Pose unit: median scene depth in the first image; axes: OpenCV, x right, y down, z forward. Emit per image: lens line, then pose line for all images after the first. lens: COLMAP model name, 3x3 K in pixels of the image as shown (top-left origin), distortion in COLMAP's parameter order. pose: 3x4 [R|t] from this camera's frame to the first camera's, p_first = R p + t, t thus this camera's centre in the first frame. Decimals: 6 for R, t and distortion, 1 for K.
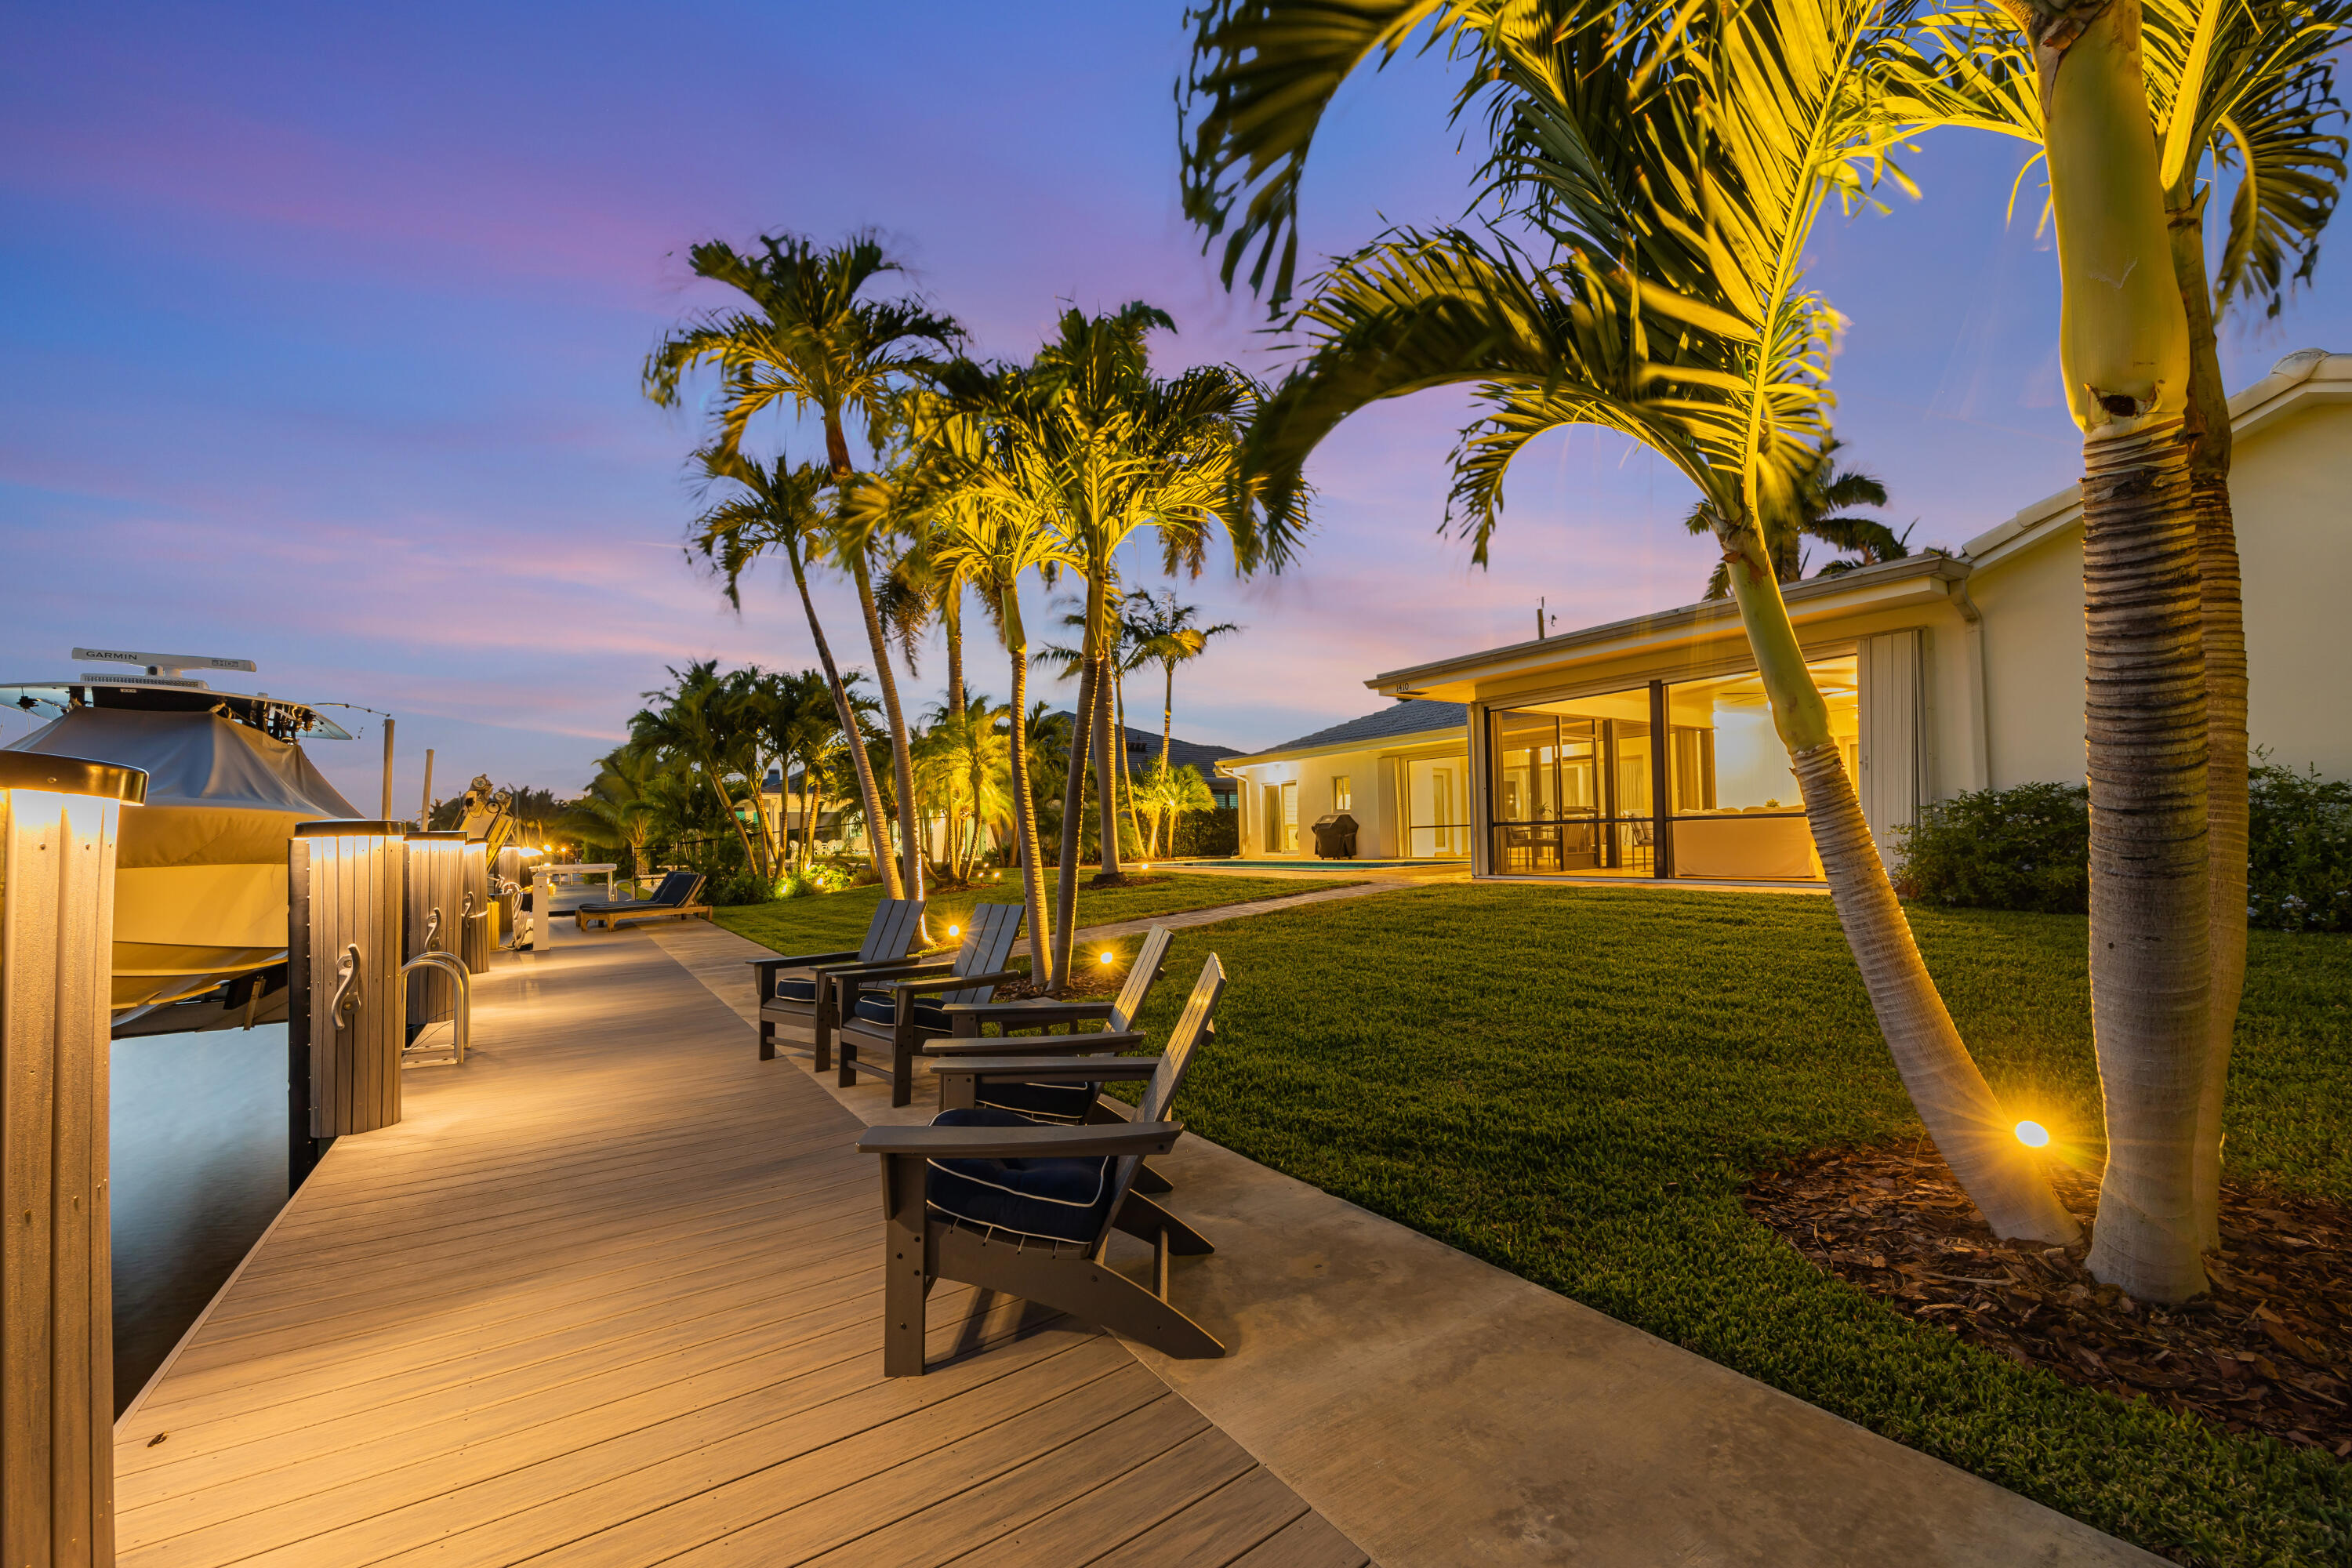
lens RADIAL K [[898.3, 0, 1176.0], [0, 898.3, 784.0], [0, 0, 1]] dist [-0.006192, -0.000164]
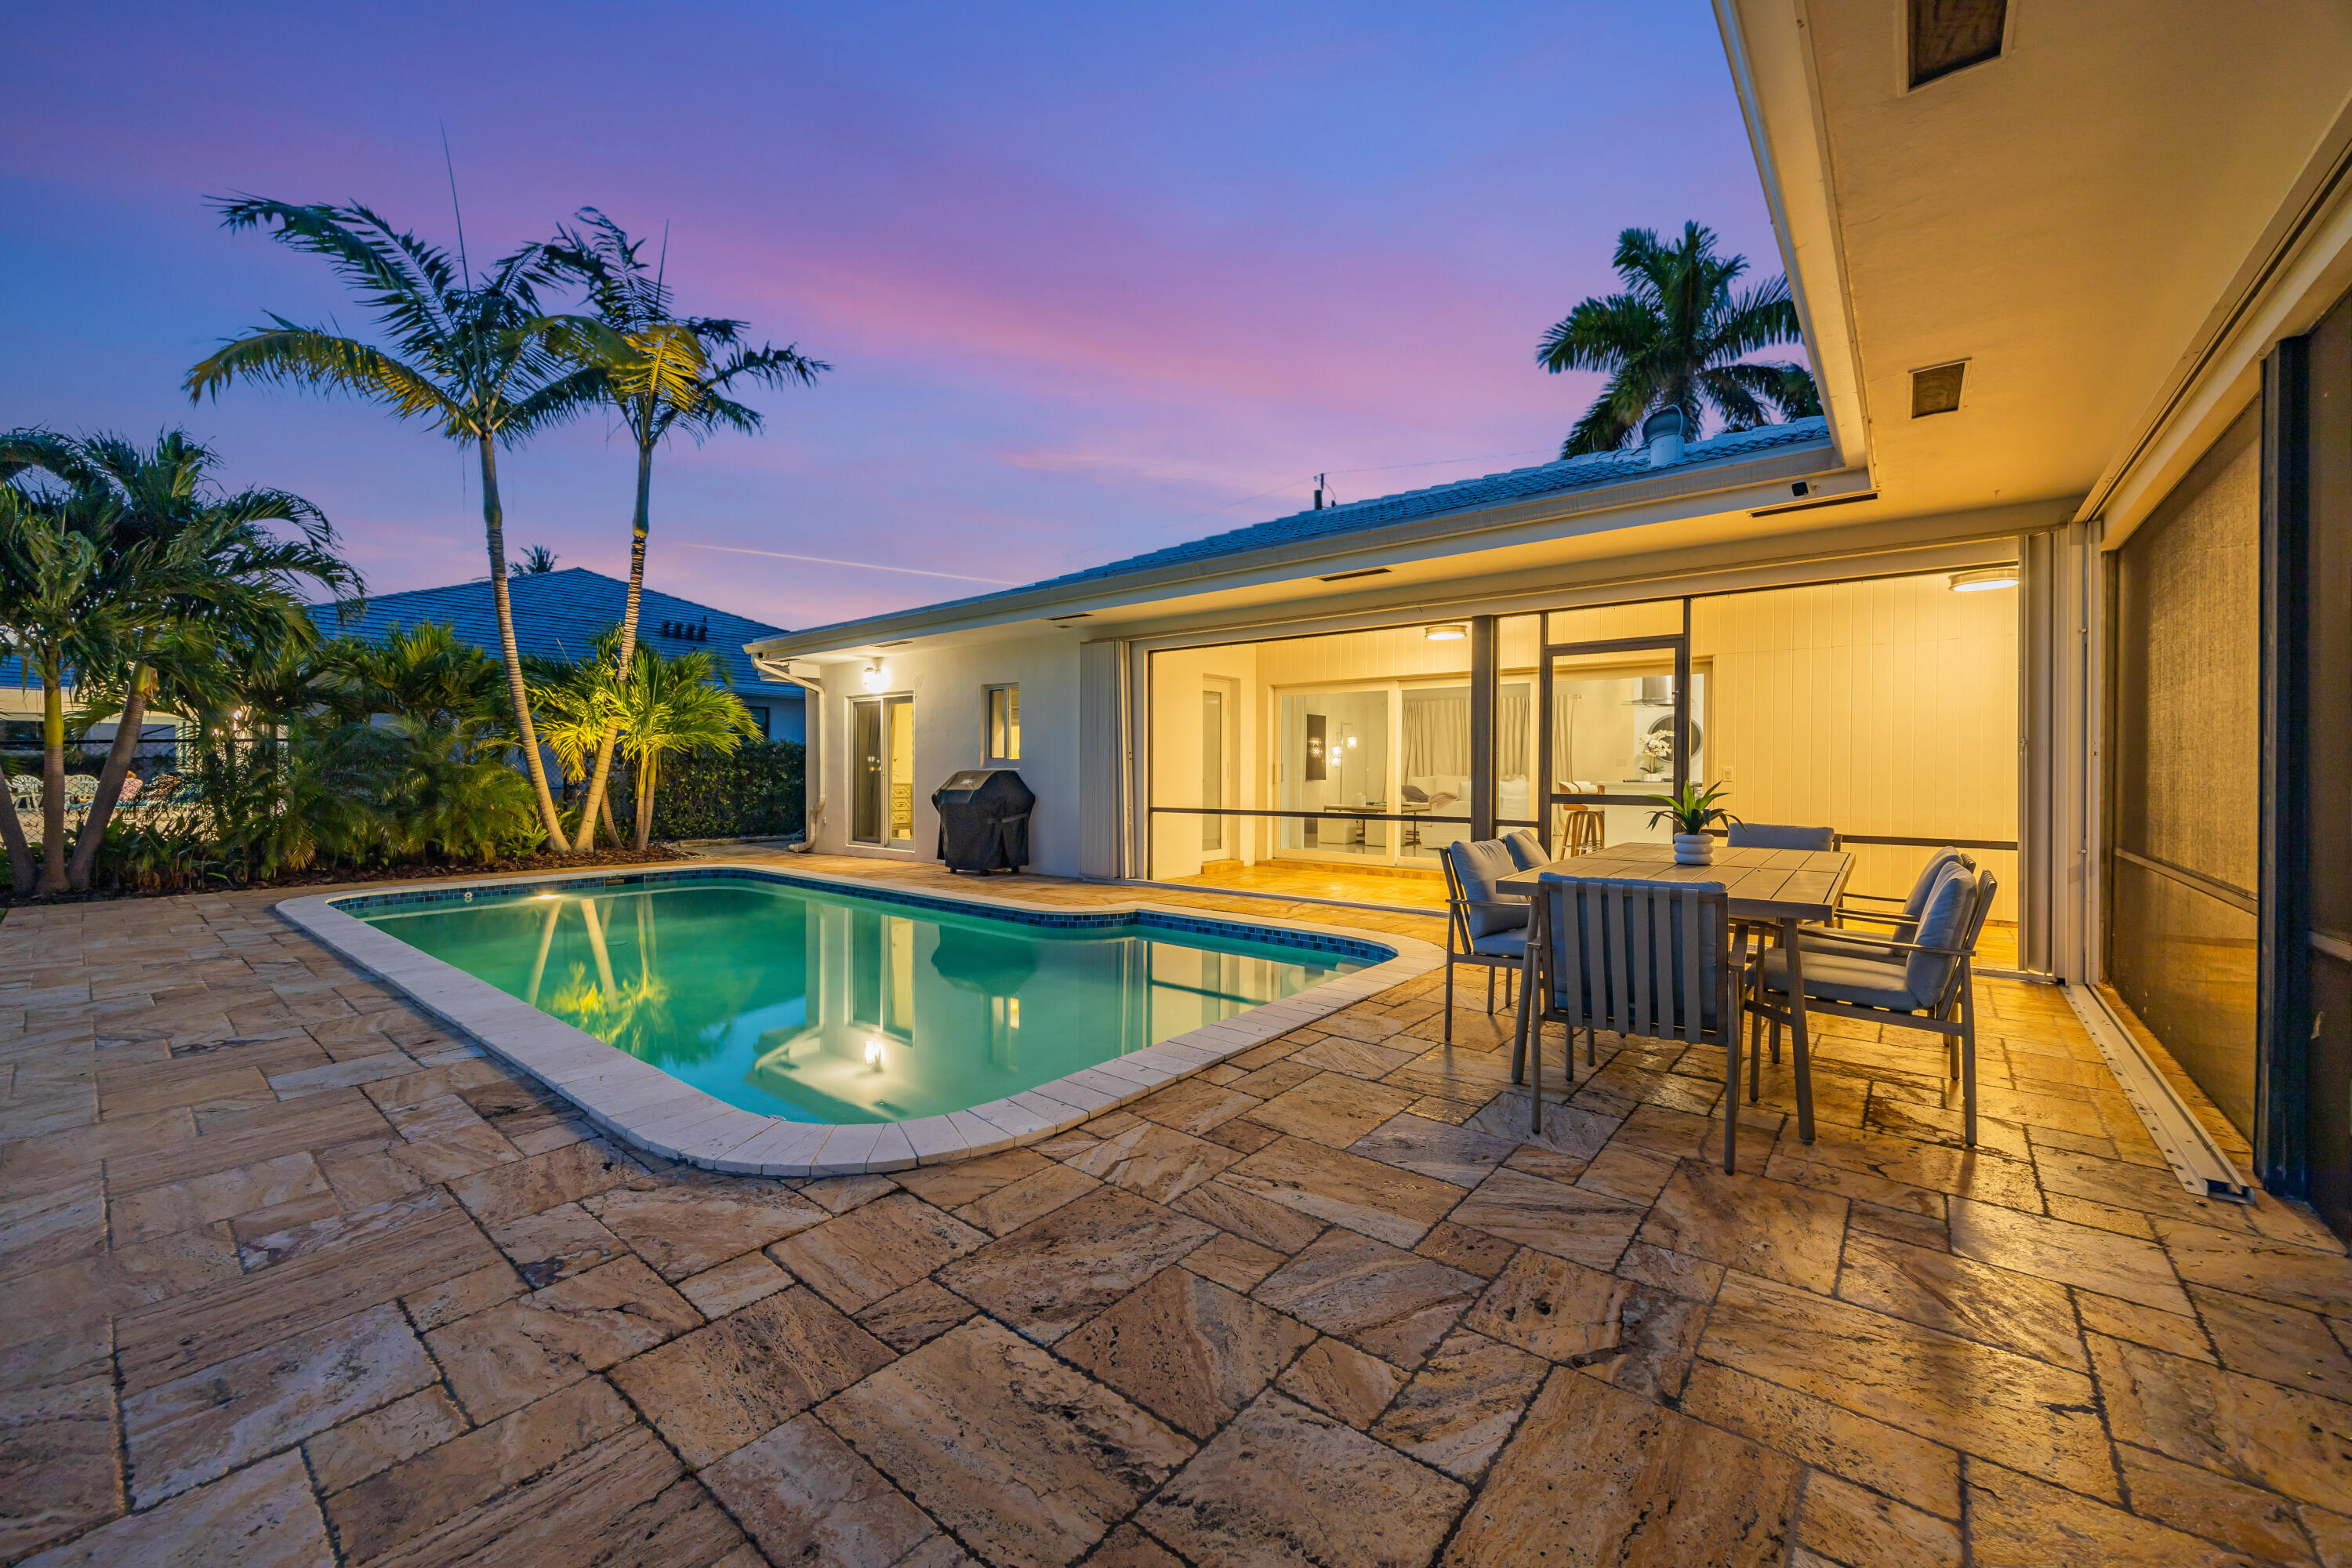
lens RADIAL K [[918.1, 0, 1166.1], [0, 918.1, 773.4], [0, 0, 1]] dist [-0.001658, -0.000062]
pose [[0.958610, 0.023384, 0.283759, 0.126948], [-0.041406, 0.997476, 0.057678, 0.005320], [-0.281694, -0.067040, 0.957159, 0.511680]]
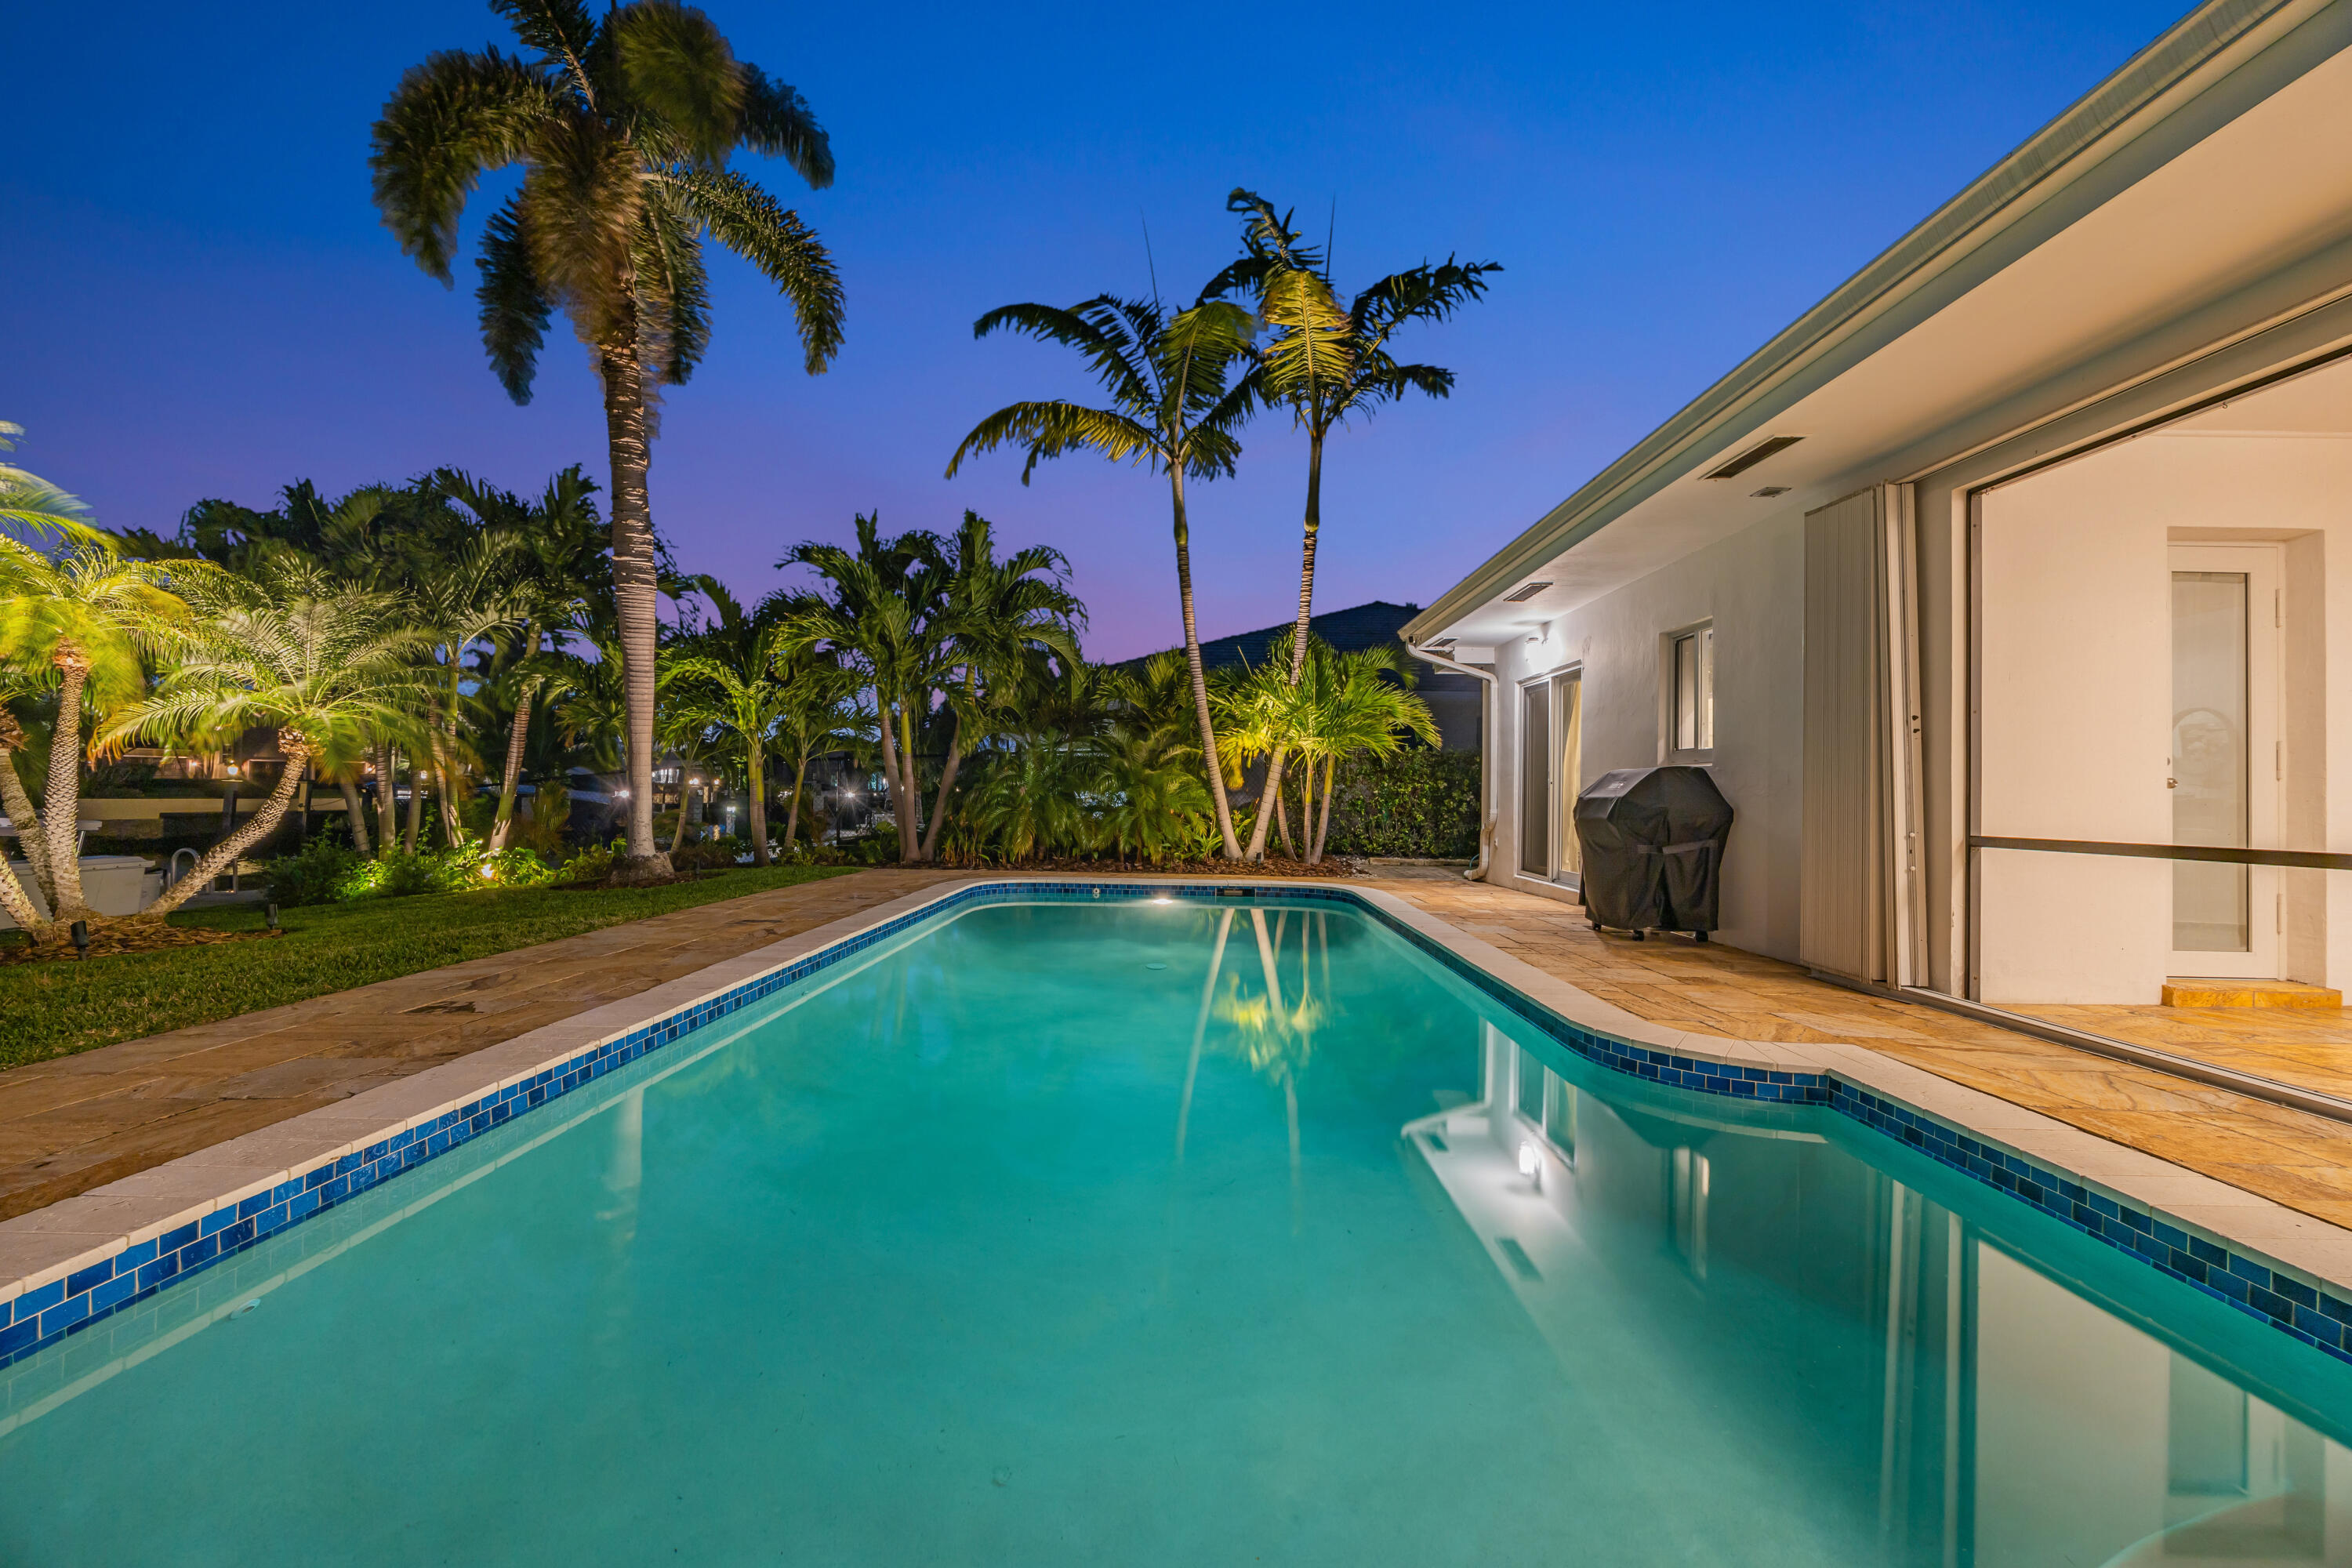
lens RADIAL K [[898.3, 0, 1176.0], [0, 898.3, 784.0], [0, 0, 1]] dist [-0.006192, -0.000164]
pose [[0.818709, 0.027706, -0.573539, 0.203439], [0.003181, 0.998601, 0.052780, 0.022716], [0.574199, -0.045036, 0.817476, 0.657034]]
